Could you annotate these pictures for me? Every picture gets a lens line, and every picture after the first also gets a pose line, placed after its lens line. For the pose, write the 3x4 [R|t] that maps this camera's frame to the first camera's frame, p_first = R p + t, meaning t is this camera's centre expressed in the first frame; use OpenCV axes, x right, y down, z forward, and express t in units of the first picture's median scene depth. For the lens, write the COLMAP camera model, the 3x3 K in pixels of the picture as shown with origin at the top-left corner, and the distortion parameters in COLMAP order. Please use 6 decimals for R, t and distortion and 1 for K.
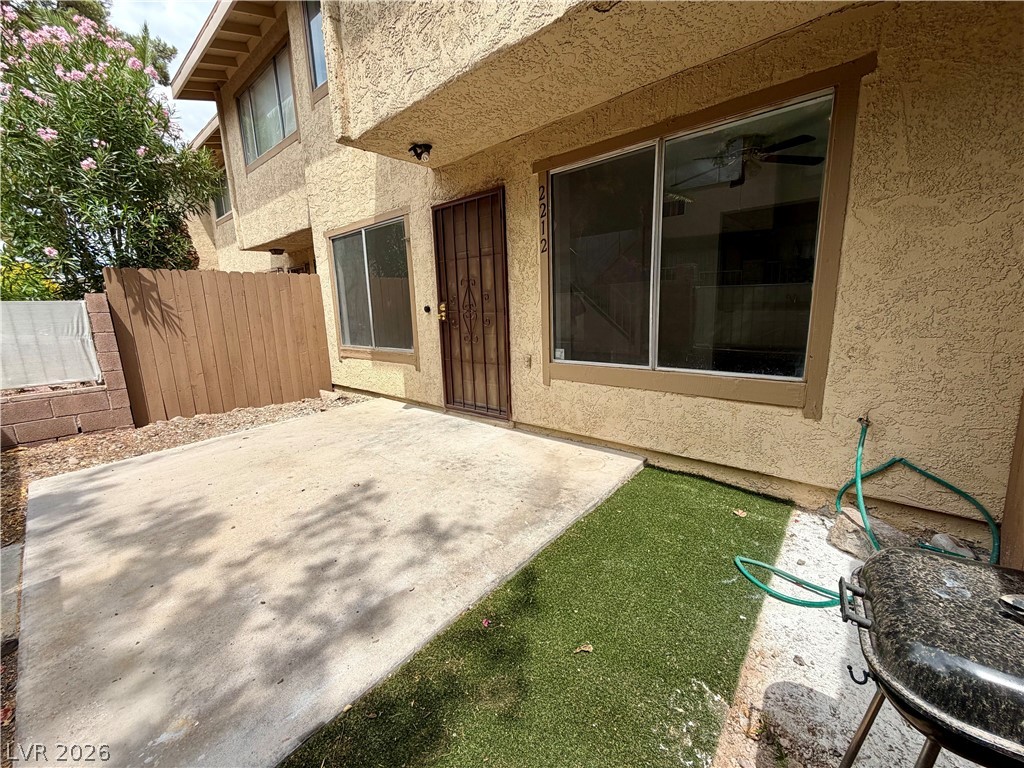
lens RADIAL K [[410.1, 0, 513.9], [0, 410.1, 384.4], [0, 0, 1]] dist [0.000532, -0.000447]
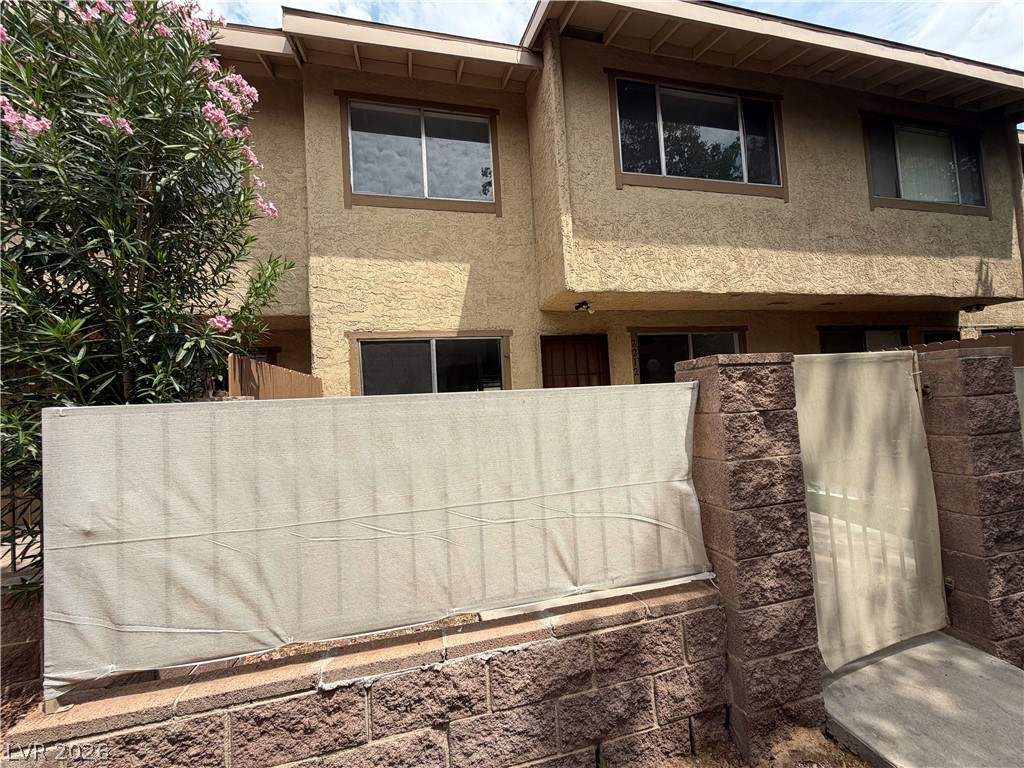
lens RADIAL K [[410.1, 0, 513.9], [0, 410.1, 382.5], [0, 0, 1]] dist [0.000532, -0.000447]
pose [[0.572840, 0.039480, 0.818716, -1.746533], [0.190261, 0.965154, -0.179664, -0.083613], [-0.797280, 0.258689, 0.545367, 0.500835]]
